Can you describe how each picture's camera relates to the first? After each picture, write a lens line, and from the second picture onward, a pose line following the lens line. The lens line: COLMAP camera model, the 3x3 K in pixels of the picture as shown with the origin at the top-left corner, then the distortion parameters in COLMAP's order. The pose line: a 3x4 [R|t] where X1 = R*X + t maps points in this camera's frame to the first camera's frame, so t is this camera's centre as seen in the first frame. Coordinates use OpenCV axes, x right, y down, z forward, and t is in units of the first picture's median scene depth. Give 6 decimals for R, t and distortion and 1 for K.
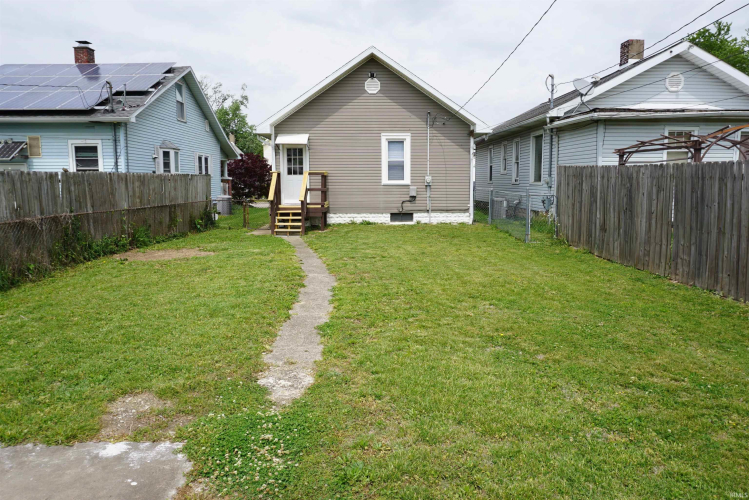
lens RADIAL K [[493.6, 0, 374.5], [0, 493.6, 250.0], [0, 0, 1]] dist [-0.049228, 0.006081]
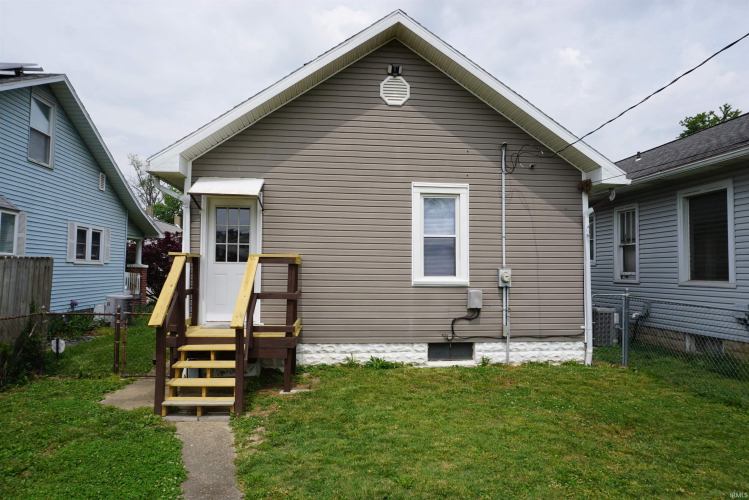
lens RADIAL K [[493.6, 0, 374.5], [0, 493.6, 250.0], [0, 0, 1]] dist [-0.049228, 0.006081]
pose [[0.996248, 0.015891, 0.085074, -0.064197], [-0.000276, 0.983578, -0.180486, -0.078440], [-0.086545, 0.179785, 0.979891, 0.521073]]
